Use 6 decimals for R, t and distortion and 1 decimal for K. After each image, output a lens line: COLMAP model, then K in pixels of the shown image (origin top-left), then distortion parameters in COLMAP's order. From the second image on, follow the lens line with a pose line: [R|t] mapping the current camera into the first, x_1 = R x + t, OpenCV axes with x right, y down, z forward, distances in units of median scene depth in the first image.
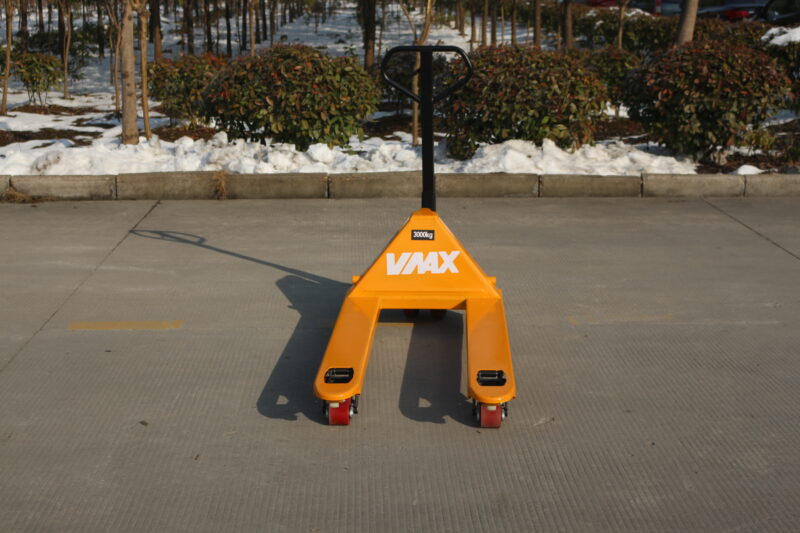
lens RADIAL K [[1141.0, 0, 400.0], [0, 1141.0, 266.5], [0, 0, 1]] dist [-0.047040, 0.033501]
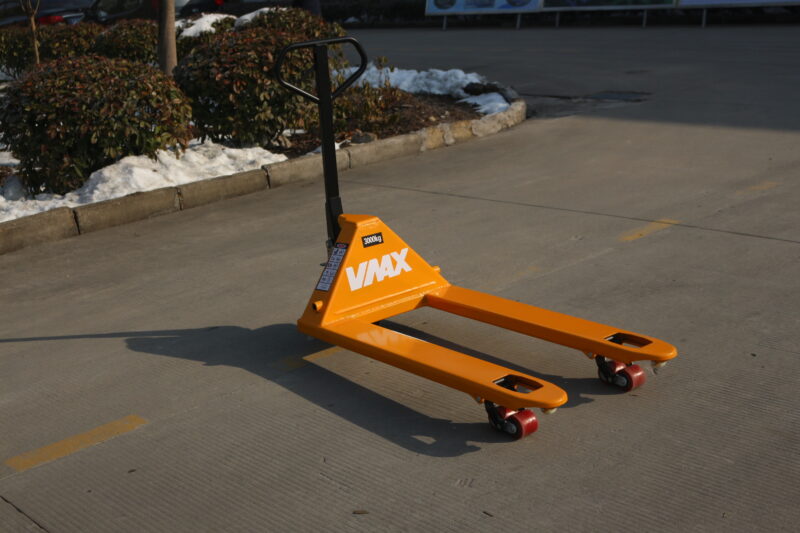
lens RADIAL K [[1141.0, 0, 400.0], [0, 1141.0, 266.5], [0, 0, 1]] dist [-0.047040, 0.033501]
pose [[0.757670, -0.235842, 0.608535, -0.323254], [0.240843, 0.967650, 0.075153, -0.043144], [-0.606573, 0.089621, 0.789960, 0.155850]]
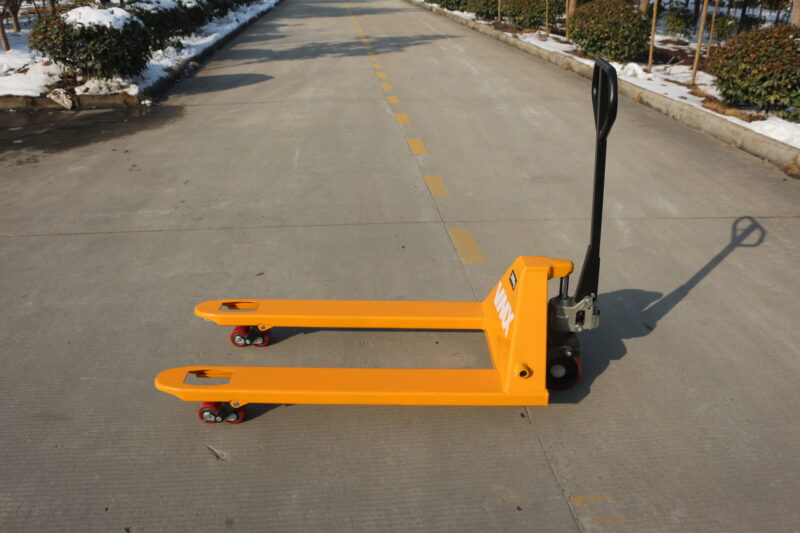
lens RADIAL K [[673.5, 0, 400.0], [0, 673.5, 266.5], [0, 0, 1]] dist [-0.139416, 0.125934]
pose [[0.066253, 0.417563, -0.906229, 0.283194], [-0.258903, 0.884313, 0.388536, -0.127579], [0.963628, 0.208884, 0.166697, 0.505620]]
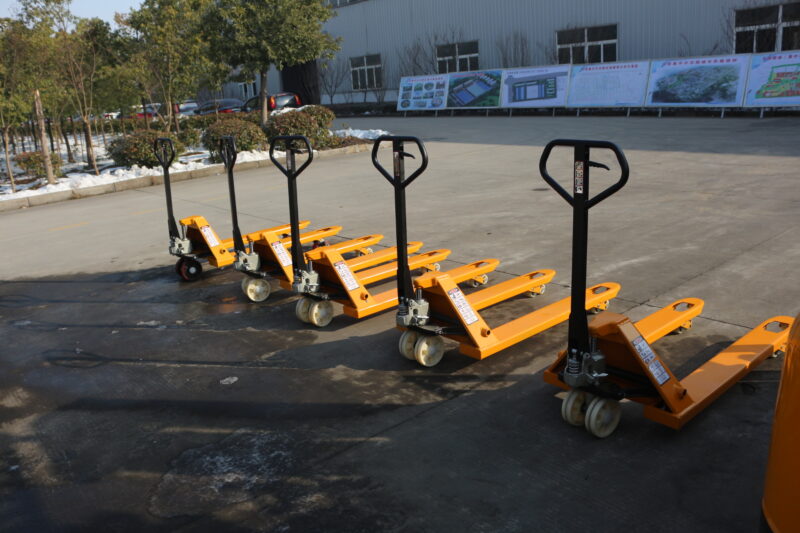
lens RADIAL K [[673.5, 0, 400.0], [0, 673.5, 266.5], [0, 0, 1]] dist [-0.139416, 0.125934]
pose [[0.791039, -0.222264, 0.569962, -0.621348], [0.222925, 0.972335, 0.069780, 0.144725], [-0.569704, 0.071860, 0.818702, -0.582495]]
